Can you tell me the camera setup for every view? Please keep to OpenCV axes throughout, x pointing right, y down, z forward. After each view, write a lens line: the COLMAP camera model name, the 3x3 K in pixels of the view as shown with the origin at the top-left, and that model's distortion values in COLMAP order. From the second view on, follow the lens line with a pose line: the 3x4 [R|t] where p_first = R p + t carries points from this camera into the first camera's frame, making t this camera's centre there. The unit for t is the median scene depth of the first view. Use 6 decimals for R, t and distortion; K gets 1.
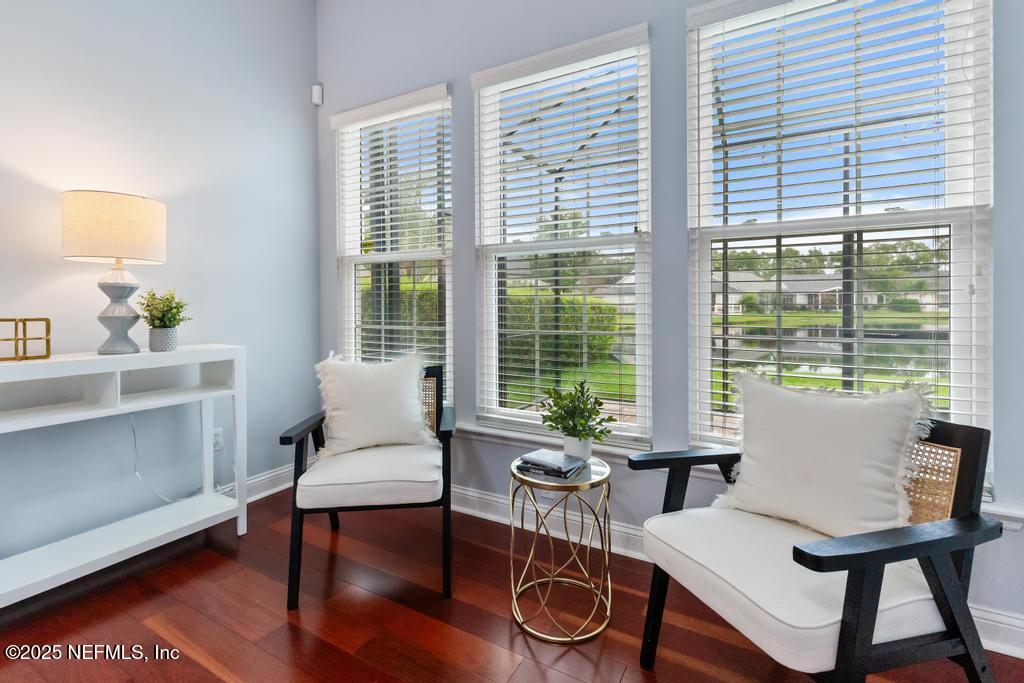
lens RADIAL K [[464.9, 0, 515.5], [0, 464.9, 302.7], [0, 0, 1]] dist [0.013093, -0.001197]
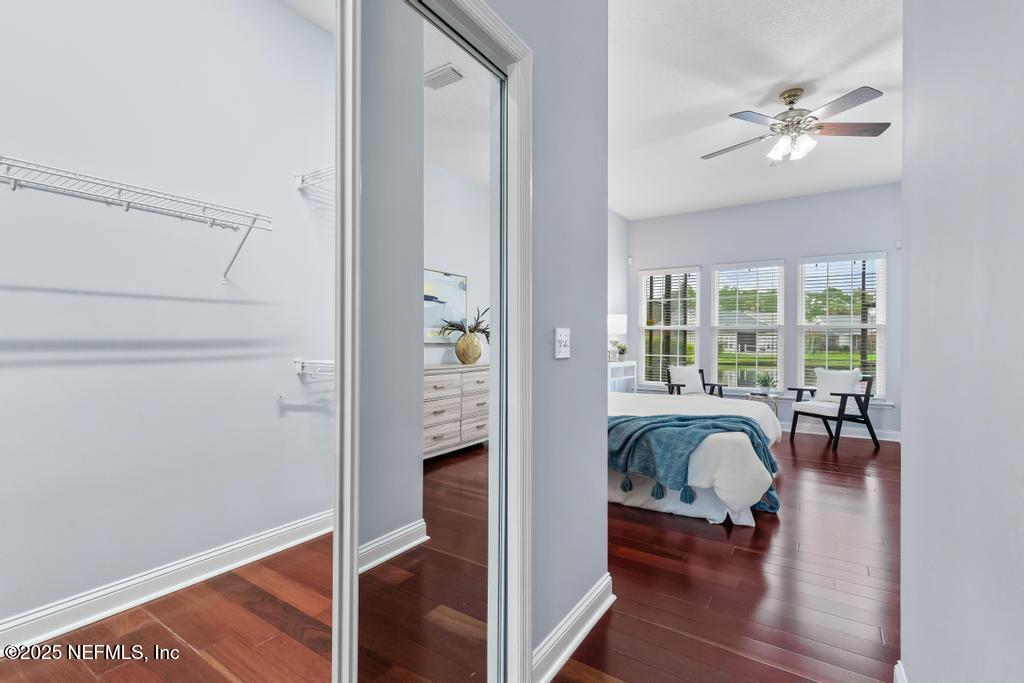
lens RADIAL K [[464.9, 0, 512.5], [0, 464.9, 344.2], [0, 0, 1]] dist [0.013093, -0.001197]
pose [[0.998603, 0.012108, -0.051425, -1.780001], [-0.011682, 0.999895, 0.008567, -0.044165], [0.051523, -0.007954, 0.998640, -2.901948]]
